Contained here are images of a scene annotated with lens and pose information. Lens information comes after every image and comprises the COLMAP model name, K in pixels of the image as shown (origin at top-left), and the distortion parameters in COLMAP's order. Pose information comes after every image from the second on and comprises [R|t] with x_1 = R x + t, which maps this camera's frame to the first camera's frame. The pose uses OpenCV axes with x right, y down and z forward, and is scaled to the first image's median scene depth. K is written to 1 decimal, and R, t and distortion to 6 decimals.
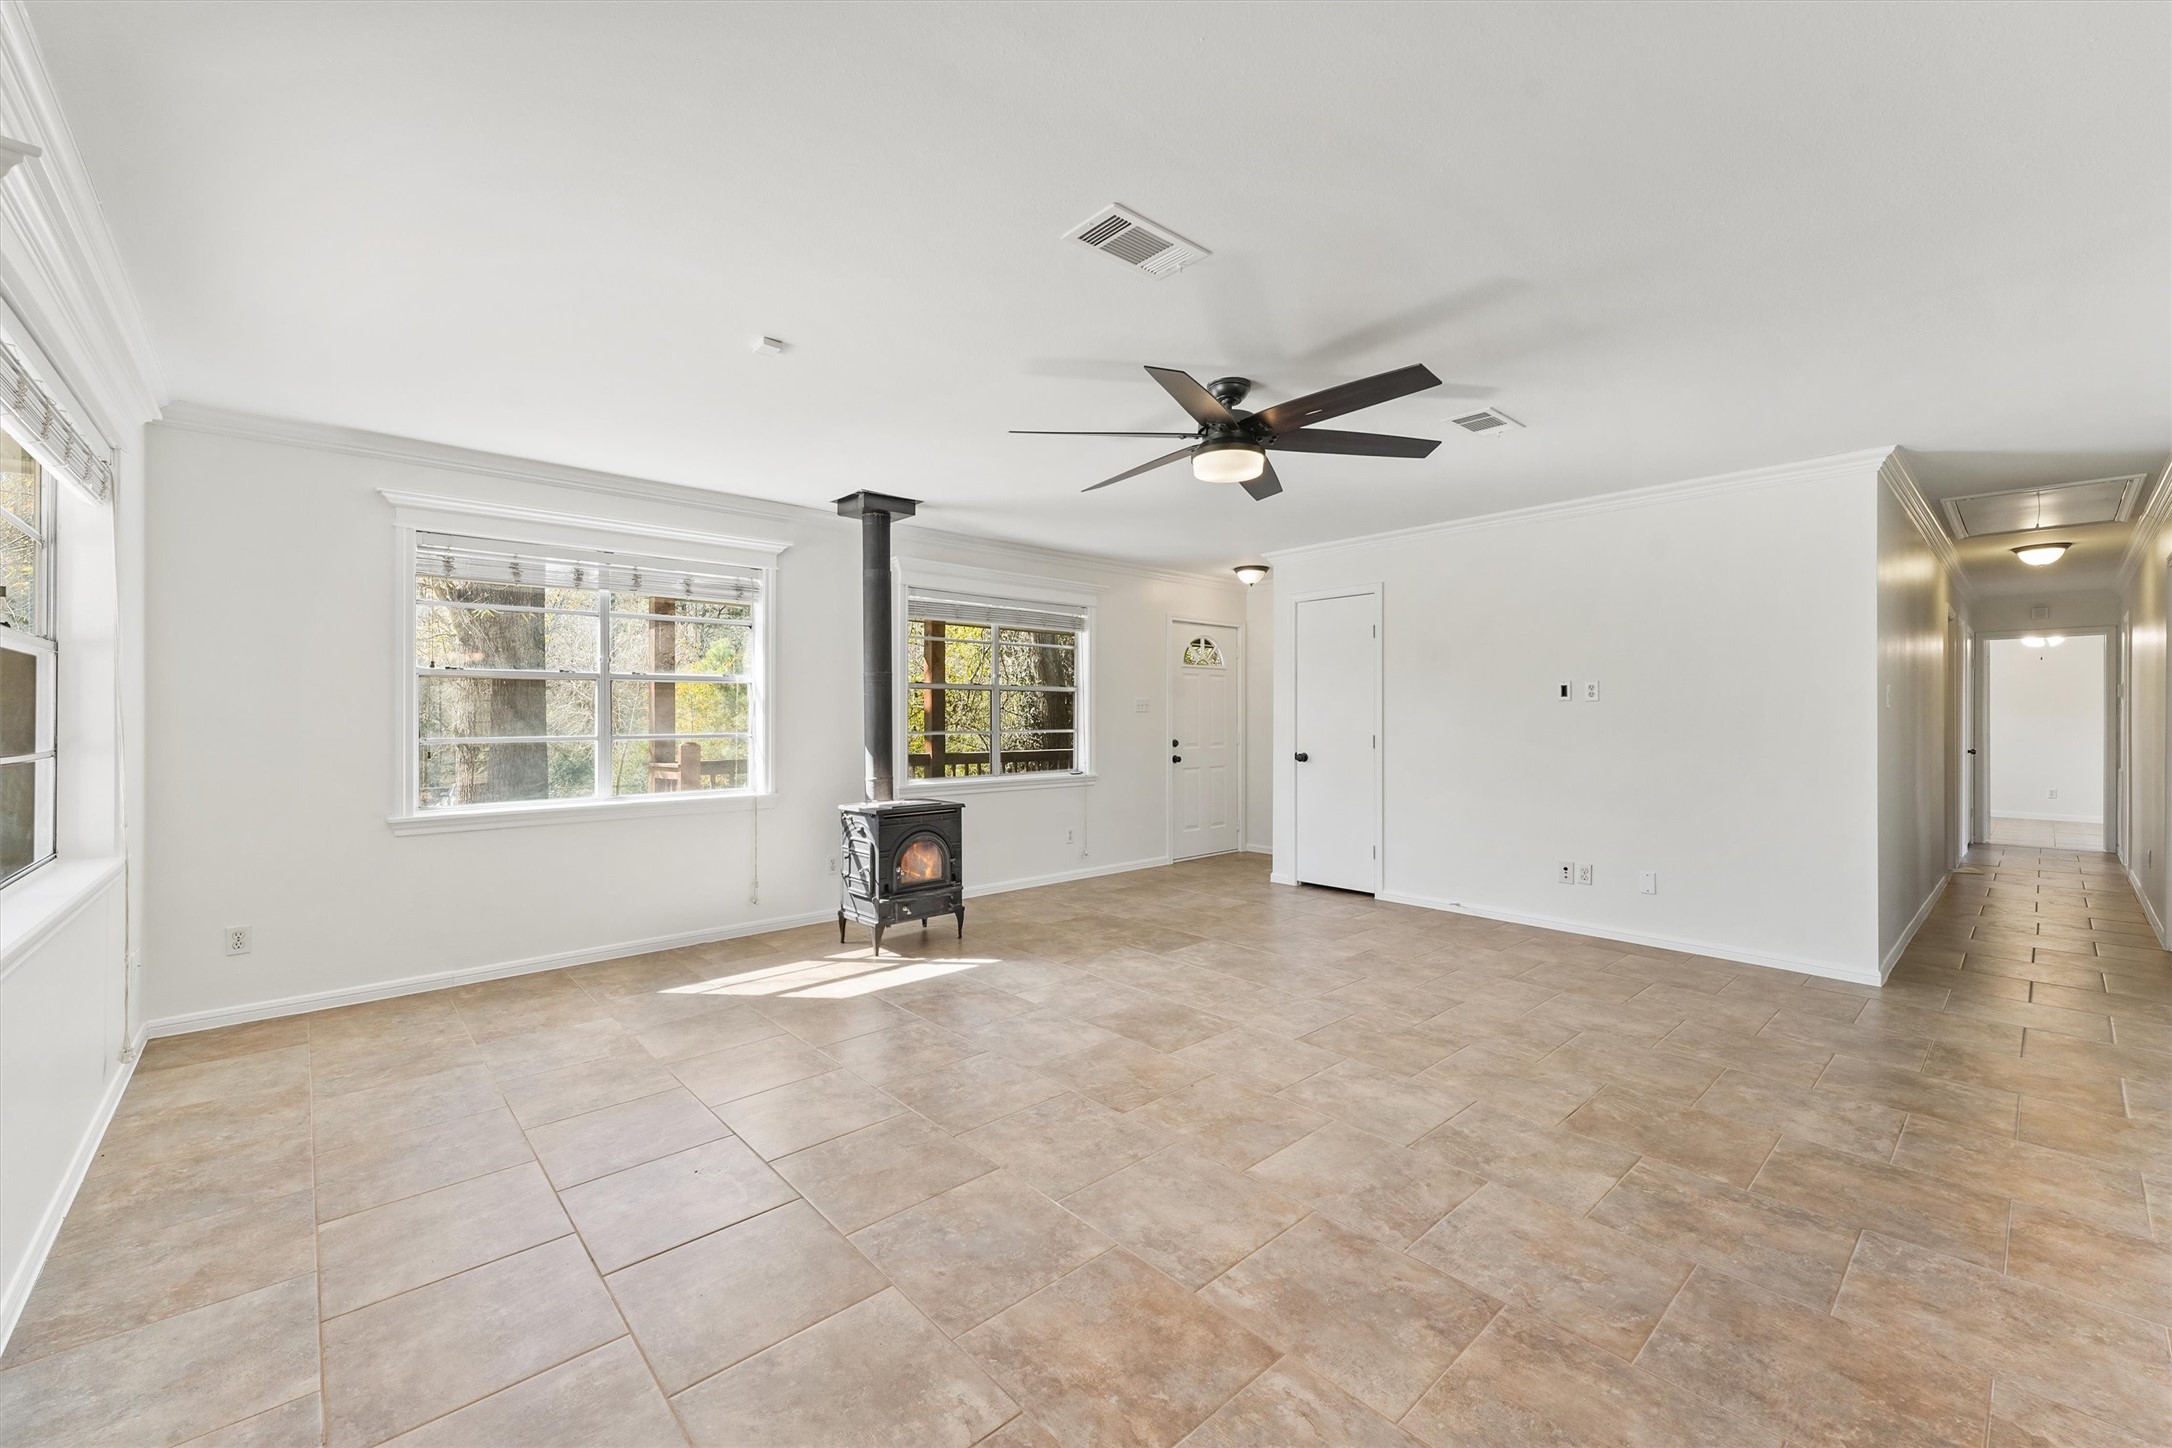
lens RADIAL K [[871.5, 0, 1086.2], [0, 871.5, 715.6], [0, 0, 1]] dist [0.000634, 0.000027]
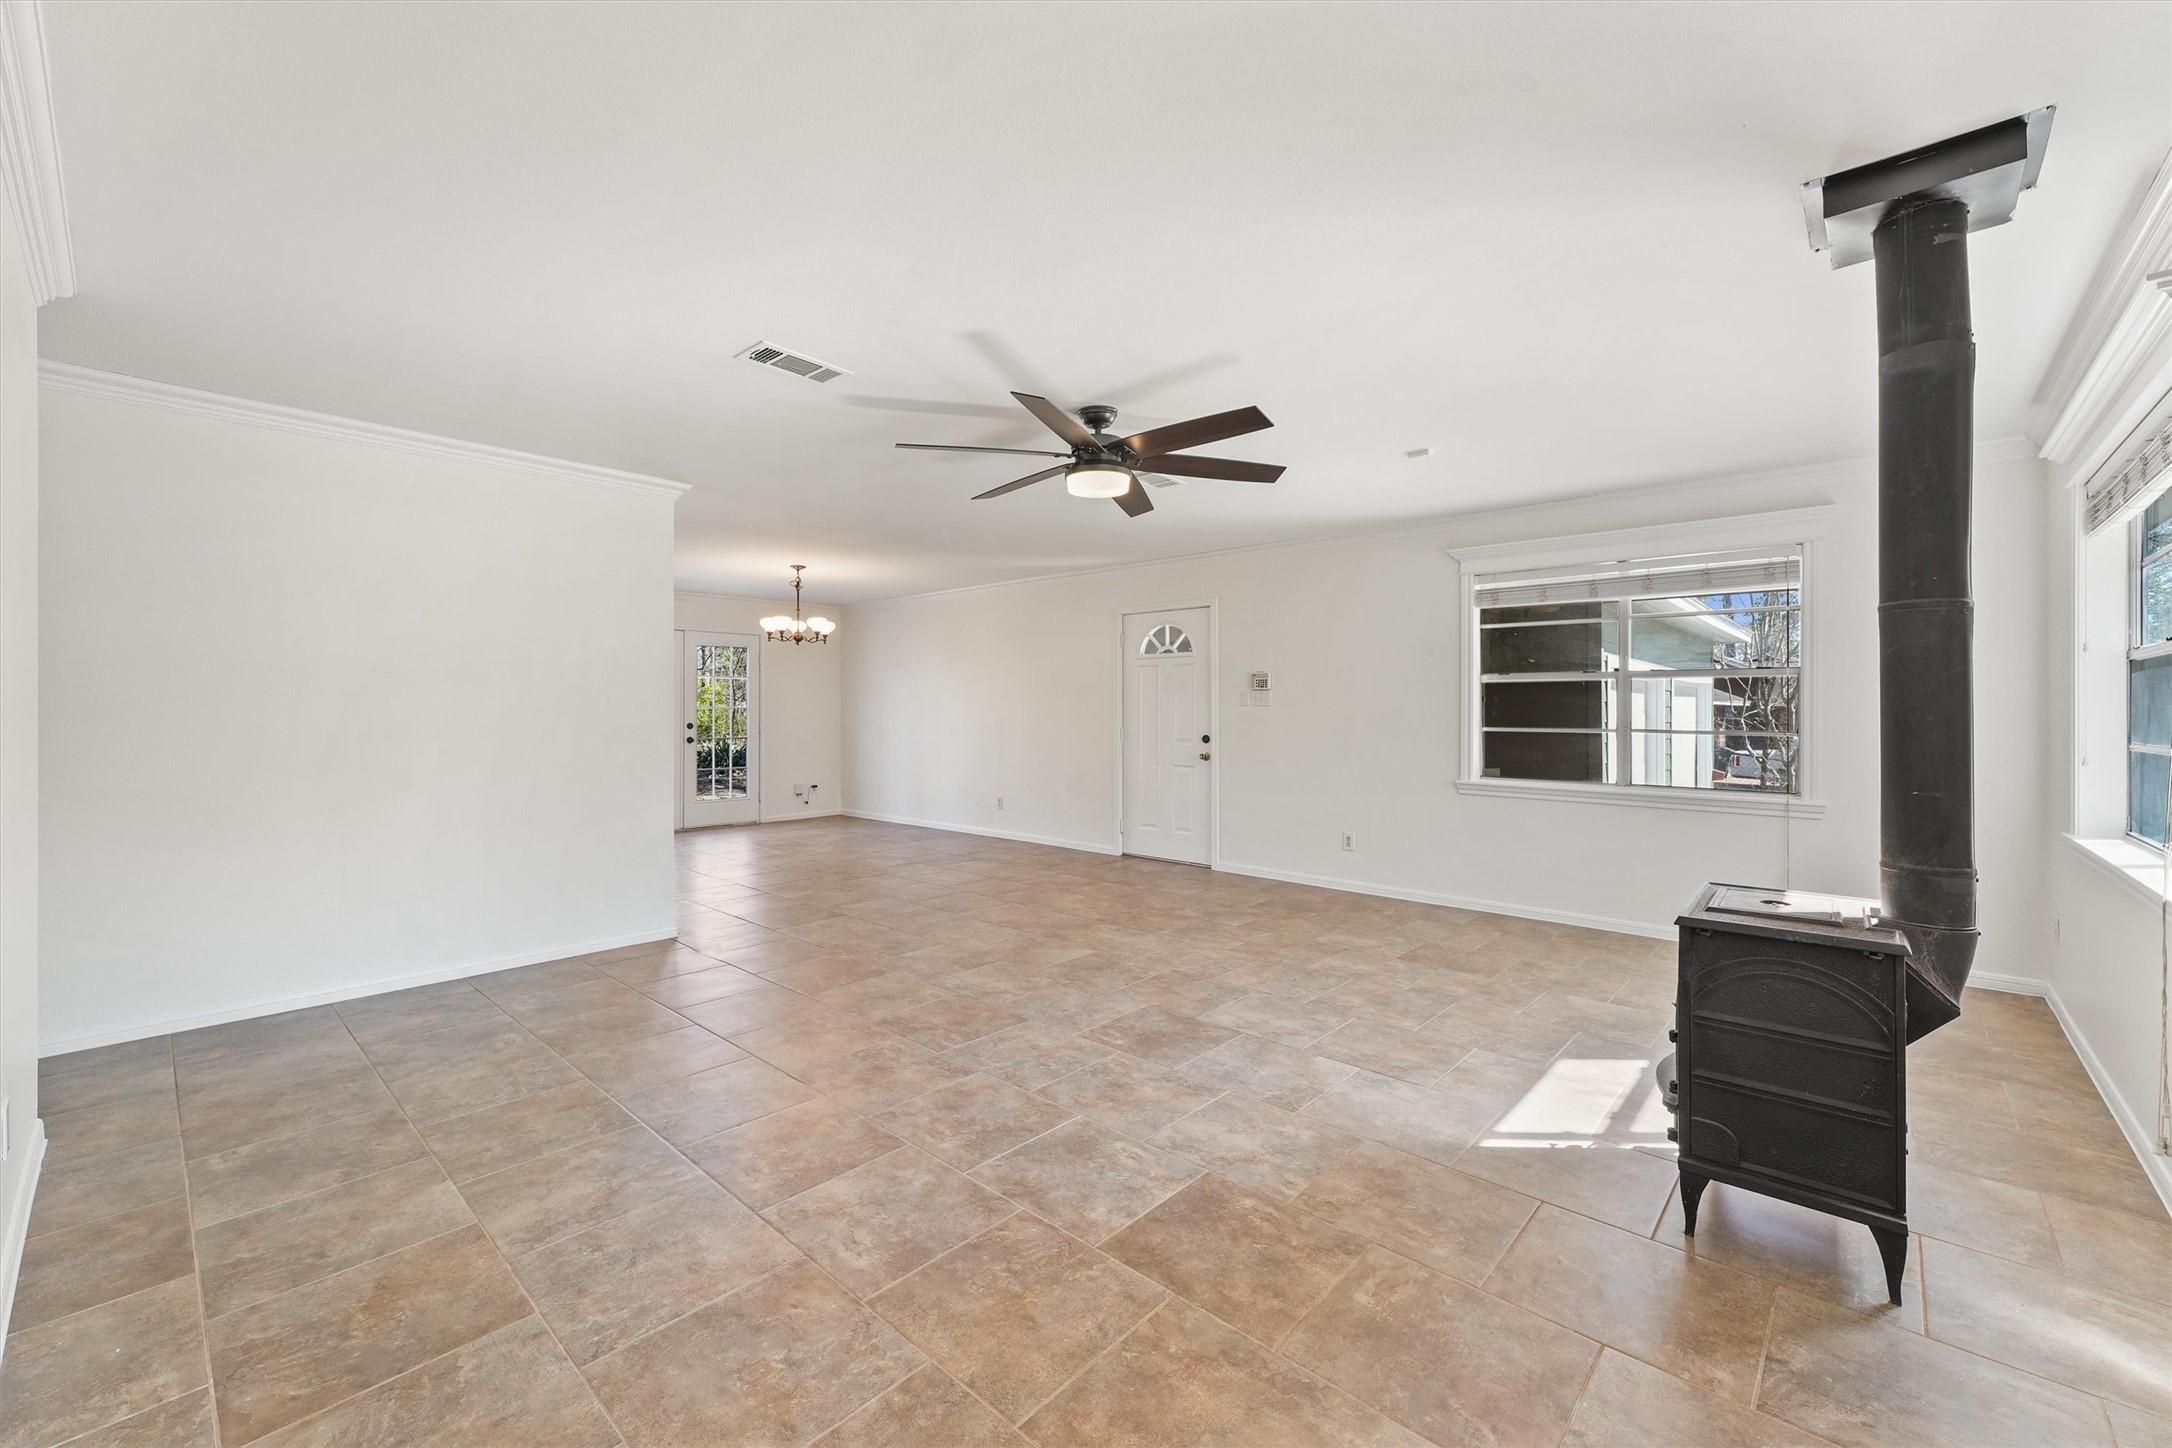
lens RADIAL K [[871.5, 0, 1081.8], [0, 871.5, 716.5], [0, 0, 1]] dist [0.000634, 0.000027]
pose [[-0.995931, -0.003520, -0.090052, 0.268681], [-0.004232, 0.999961, 0.007713, 0.000784], [0.090022, 0.008062, -0.995907, 1.990512]]
